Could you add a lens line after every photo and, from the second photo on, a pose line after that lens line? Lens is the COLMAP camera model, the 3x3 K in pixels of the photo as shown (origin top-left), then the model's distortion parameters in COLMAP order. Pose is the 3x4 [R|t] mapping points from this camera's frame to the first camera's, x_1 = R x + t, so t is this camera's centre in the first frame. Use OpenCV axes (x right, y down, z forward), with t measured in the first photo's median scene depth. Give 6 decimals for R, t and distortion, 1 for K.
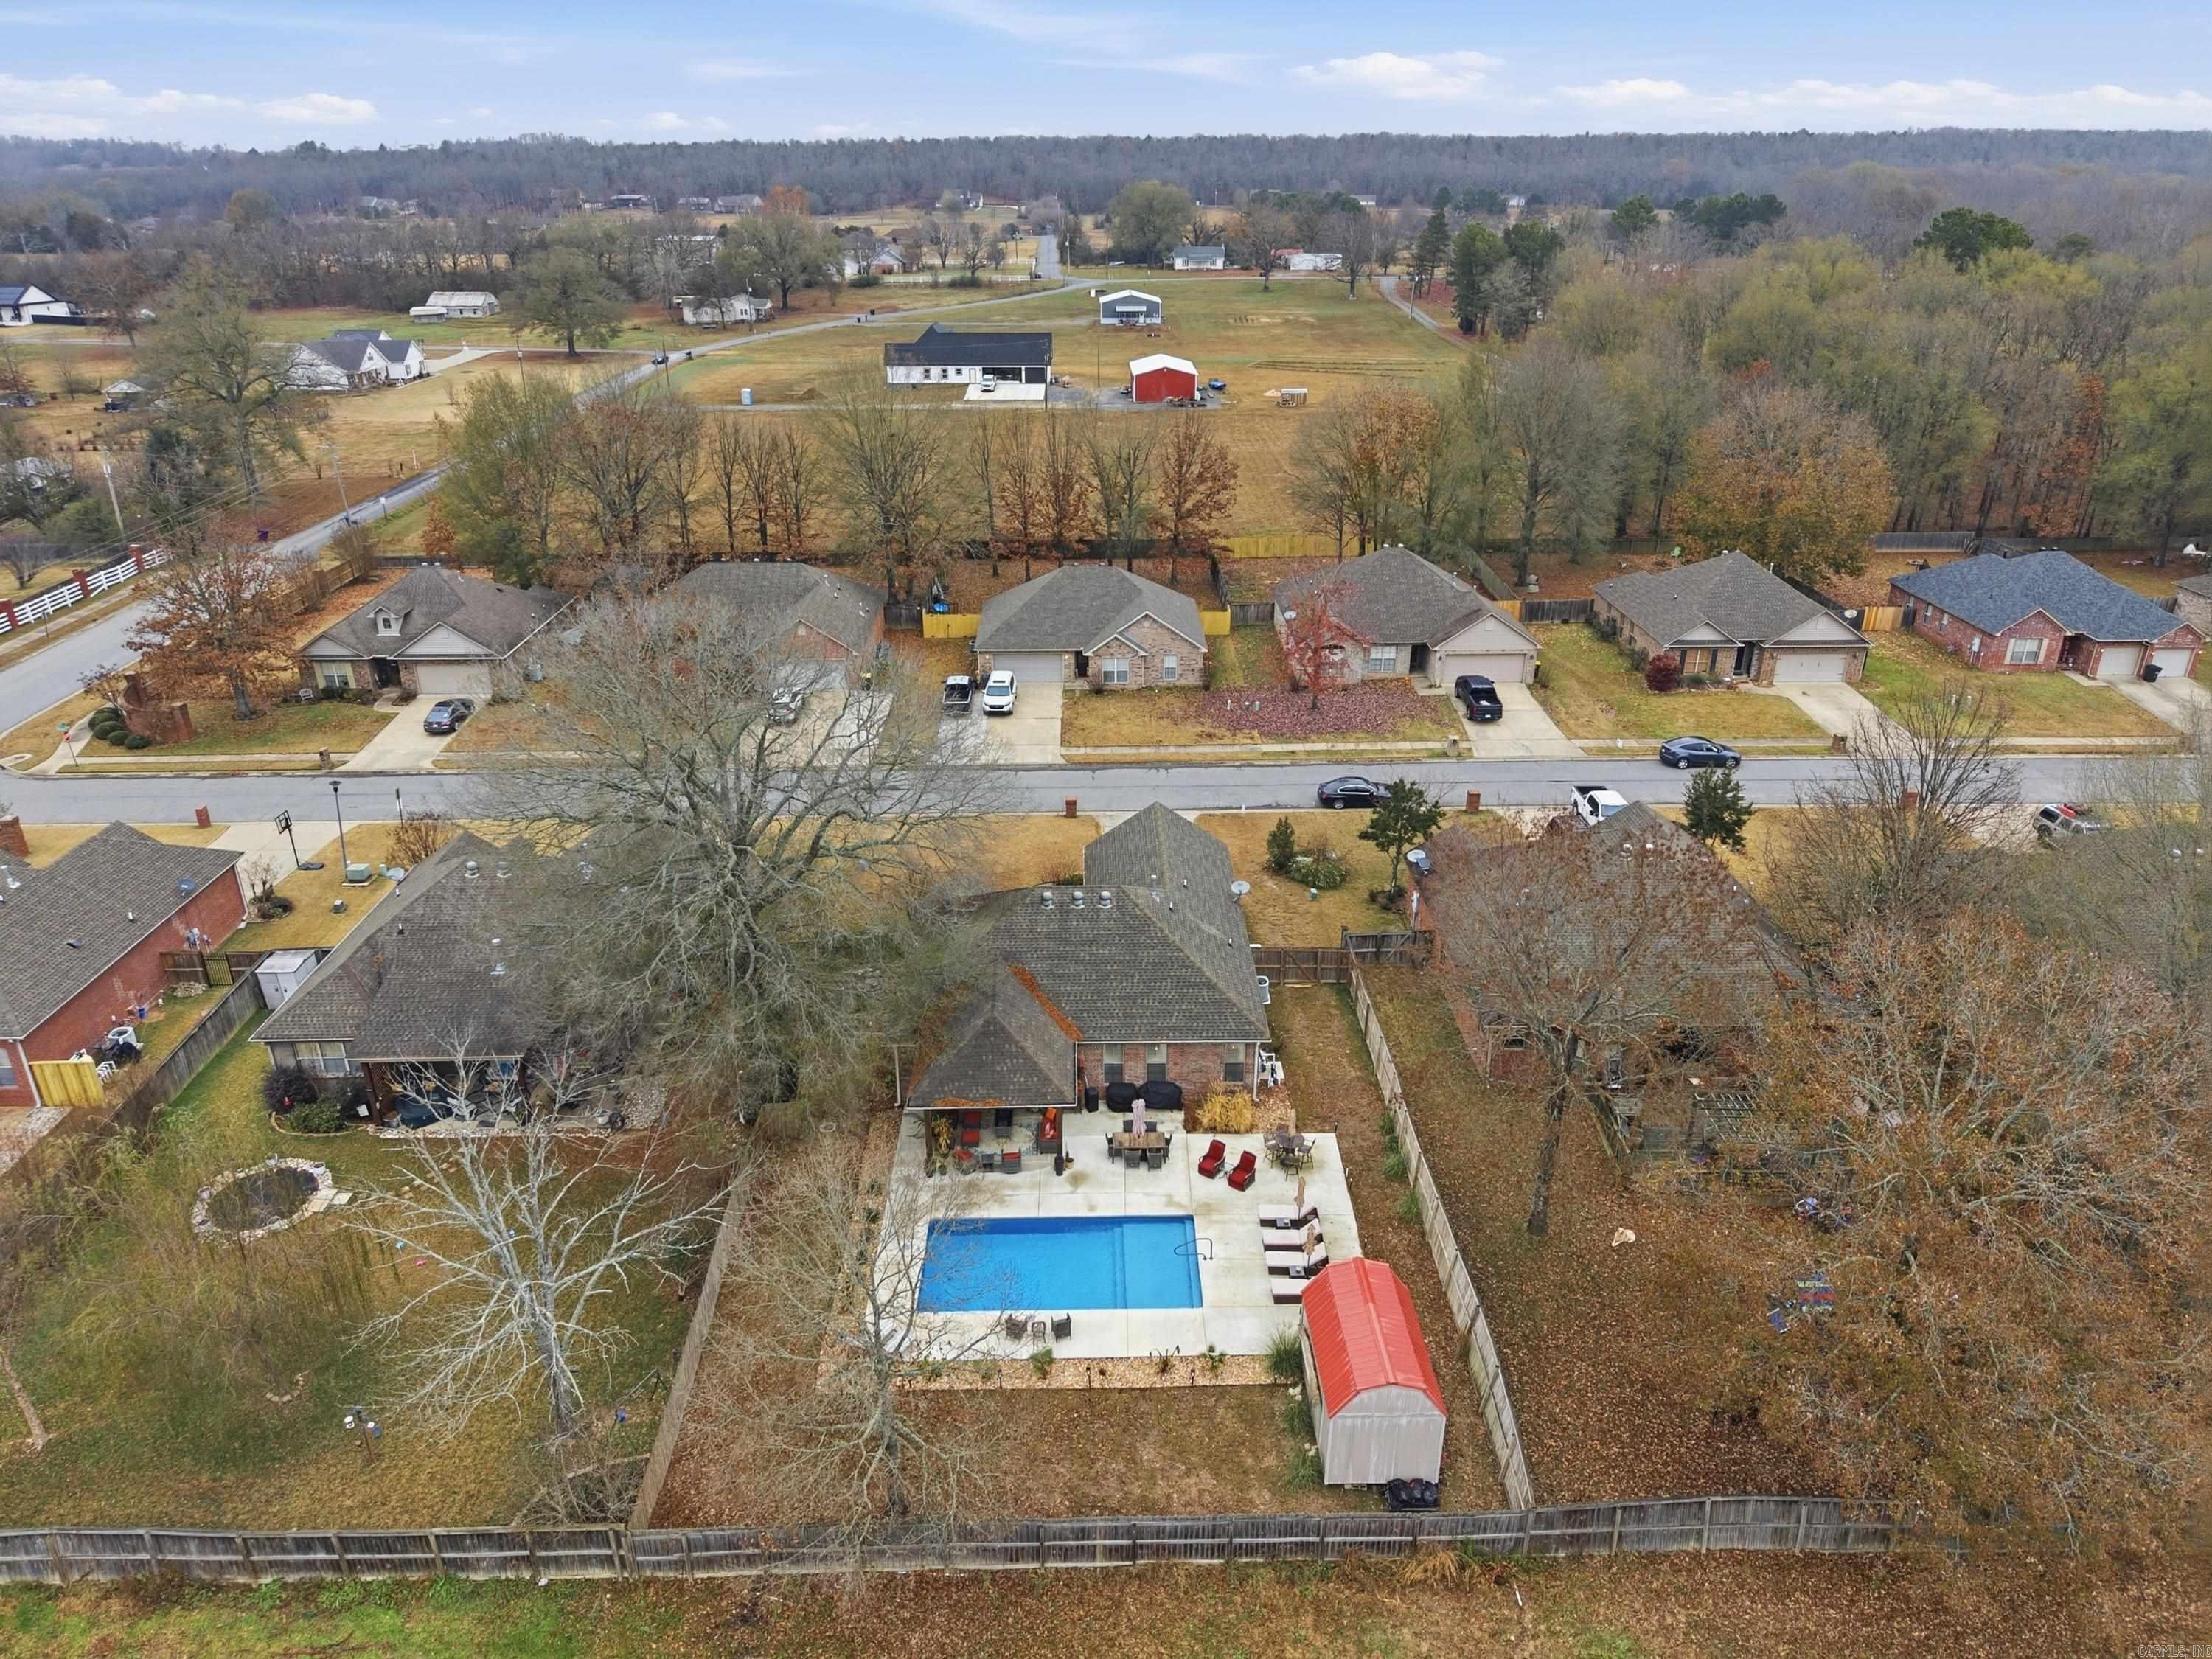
lens RADIAL K [[1473.9, 0, 1106.0], [0, 1473.9, 829.5], [0, 0, 1]] dist [0.027042, -0.020290]
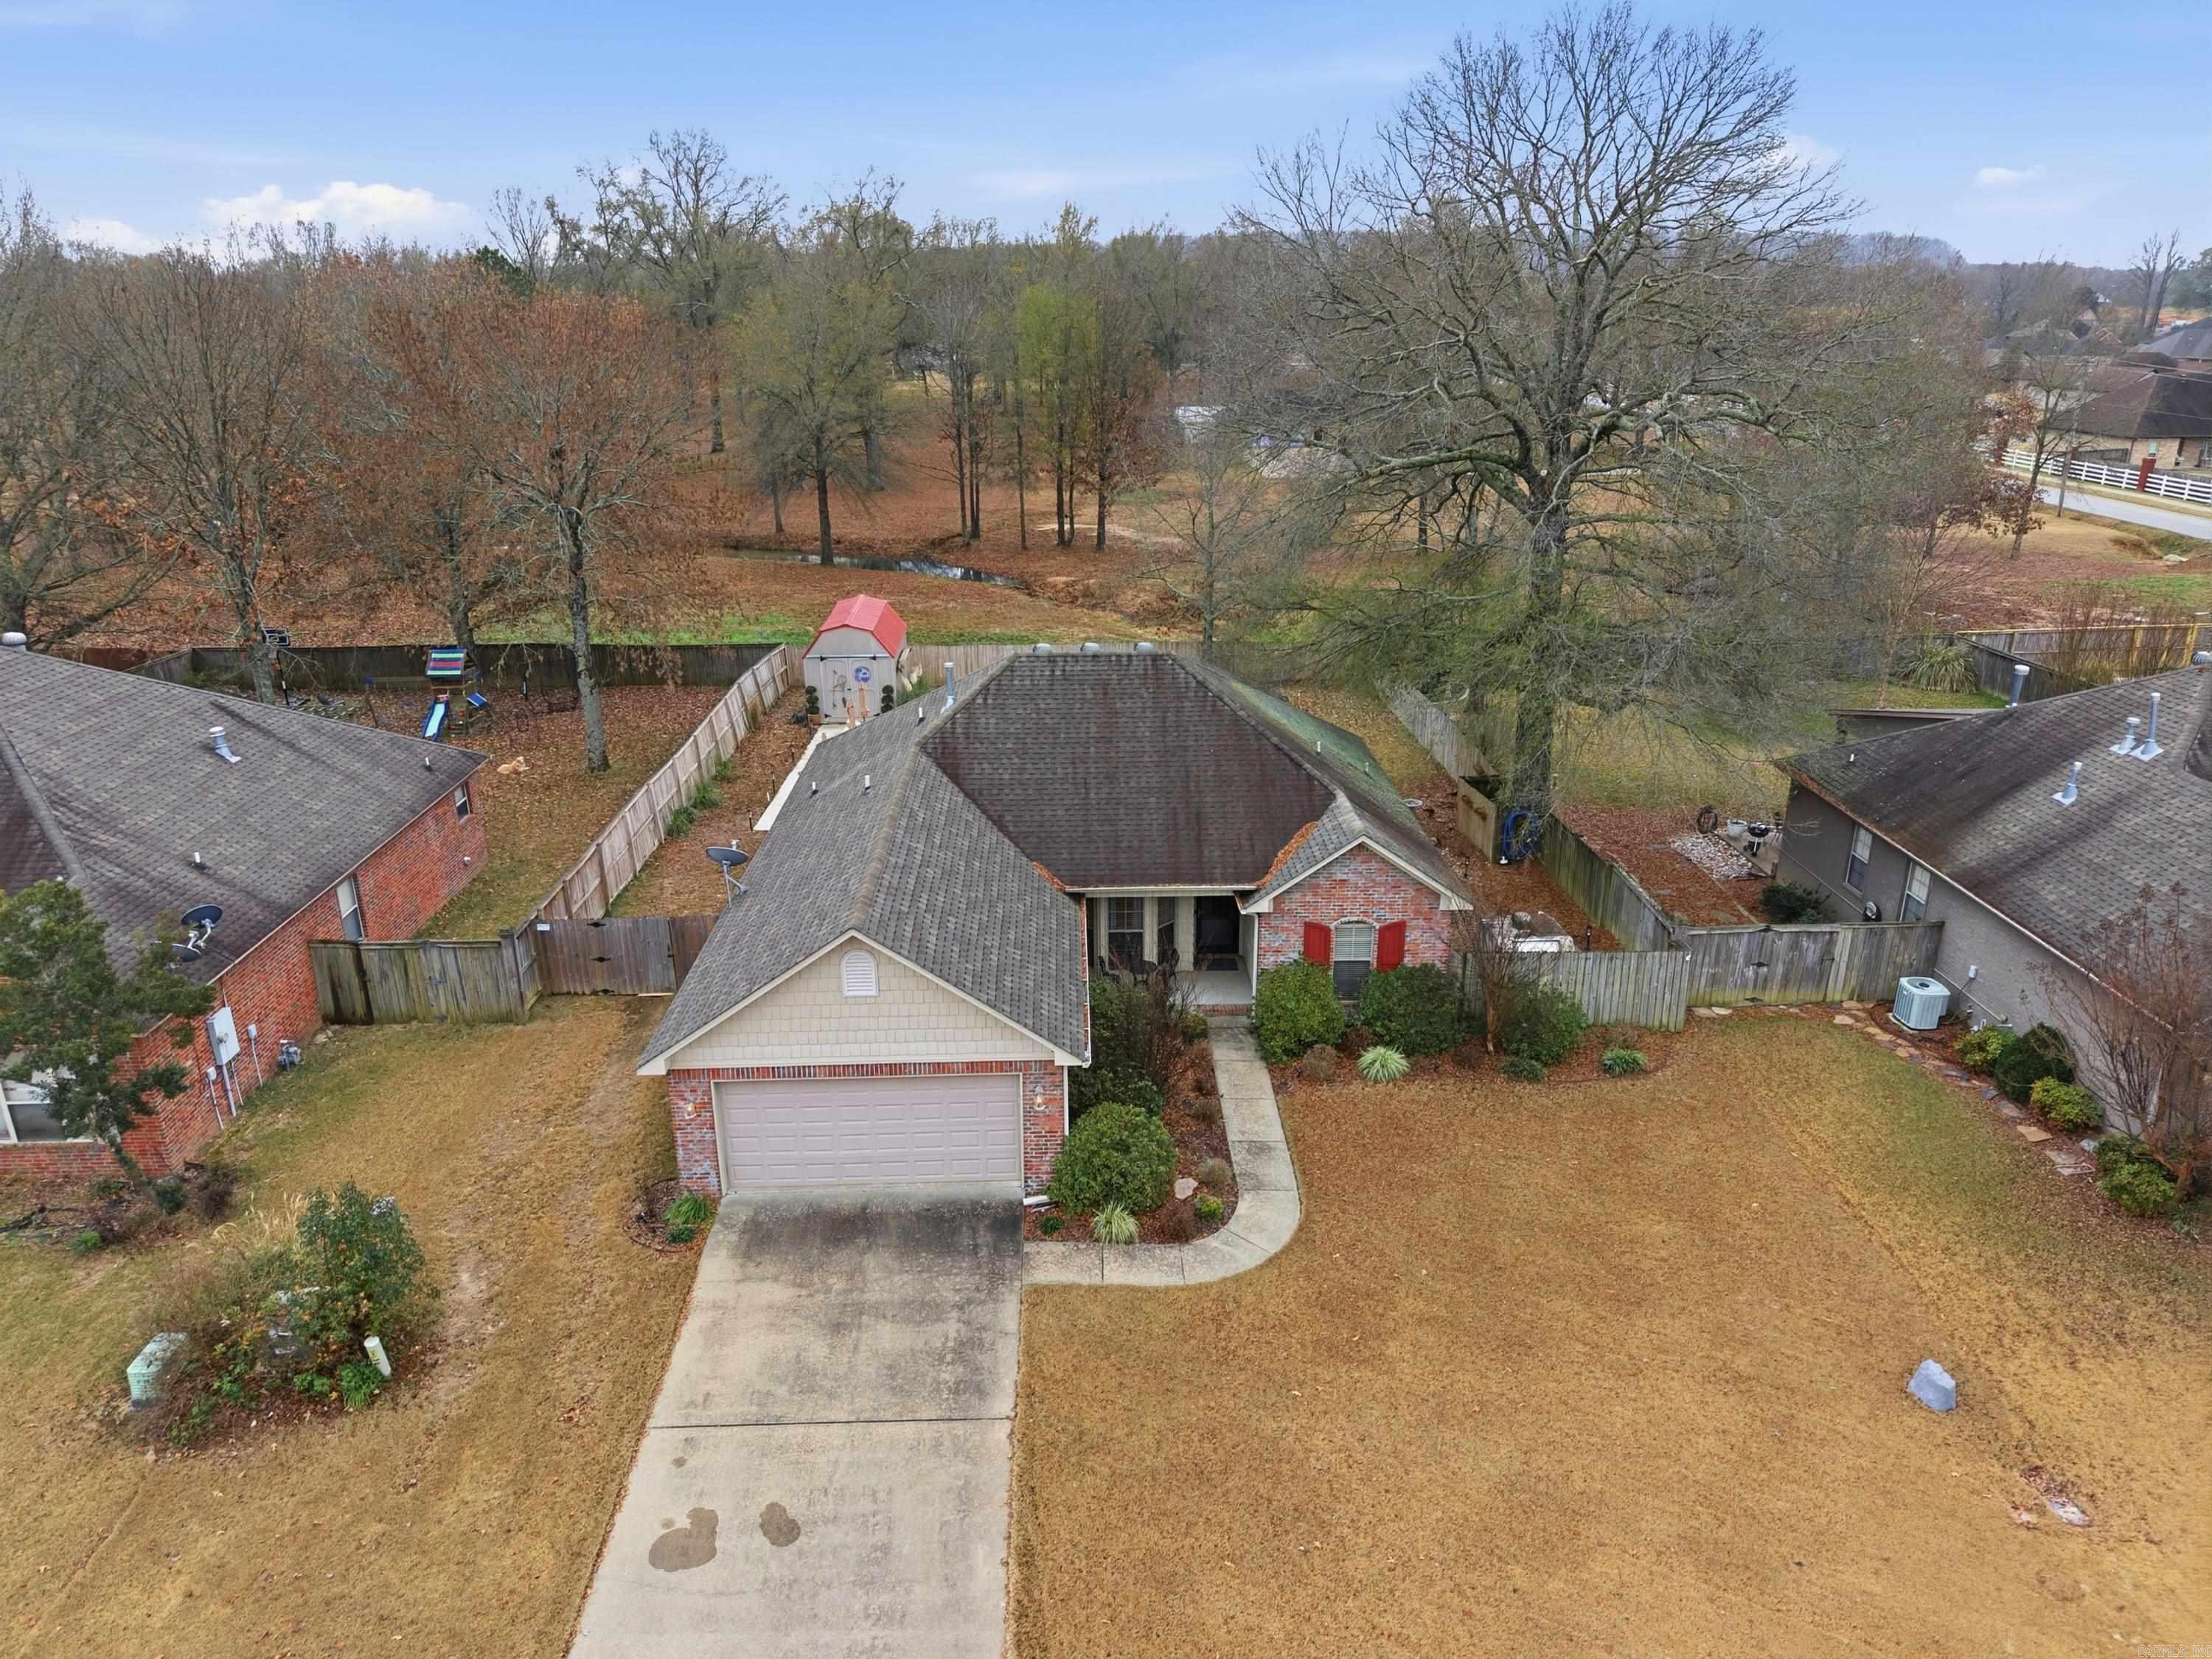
lens RADIAL K [[1487.7, 0, 1106.0], [0, 1487.7, 829.5], [0, 0, 1]] dist [0.002111, 0.000574]
pose [[-0.999908, 0.011818, -0.006674, -0.023971], [0.003809, 0.716293, 0.697789, -0.358005], [0.013027, 0.697700, -0.716272, 1.692418]]
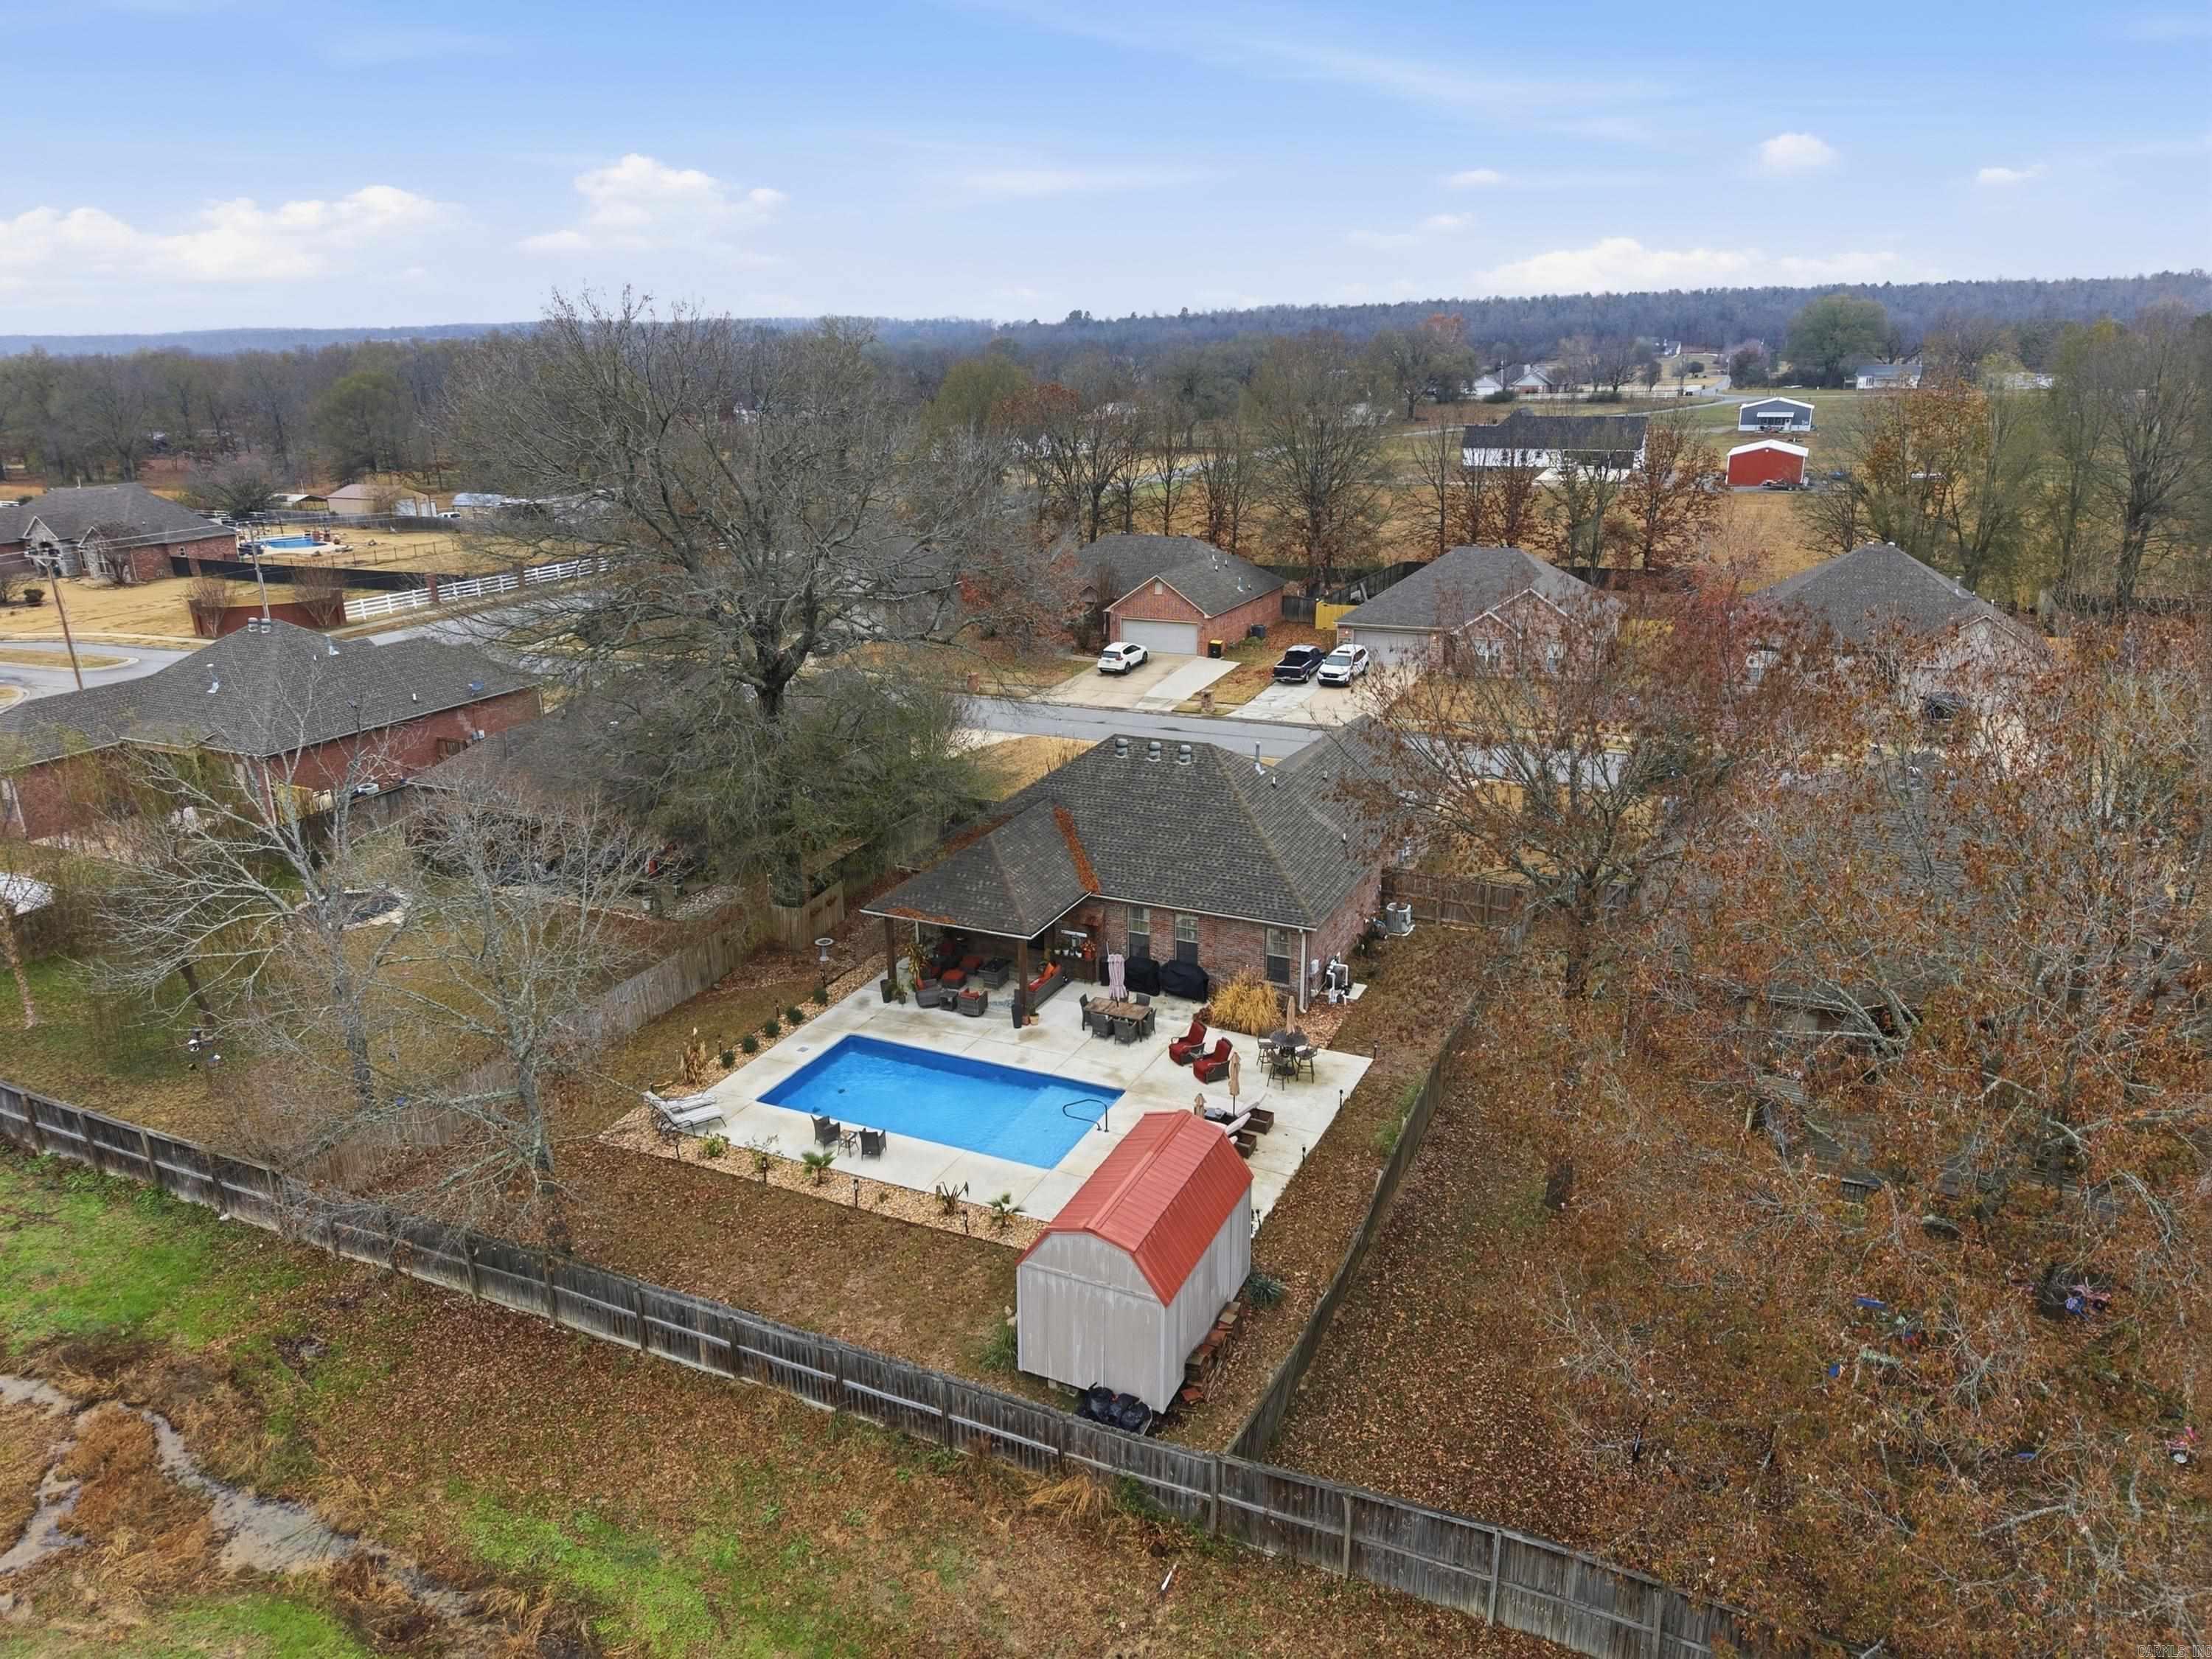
lens RADIAL K [[1473.9, 0, 1106.0], [0, 1473.9, 829.5], [0, 0, 1]] dist [0.027042, -0.020290]
pose [[0.900883, 0.128209, -0.414696, 0.363554], [-0.169861, 0.983322, -0.064997, 0.177977], [0.399446, 0.128995, 0.907636, 0.261102]]
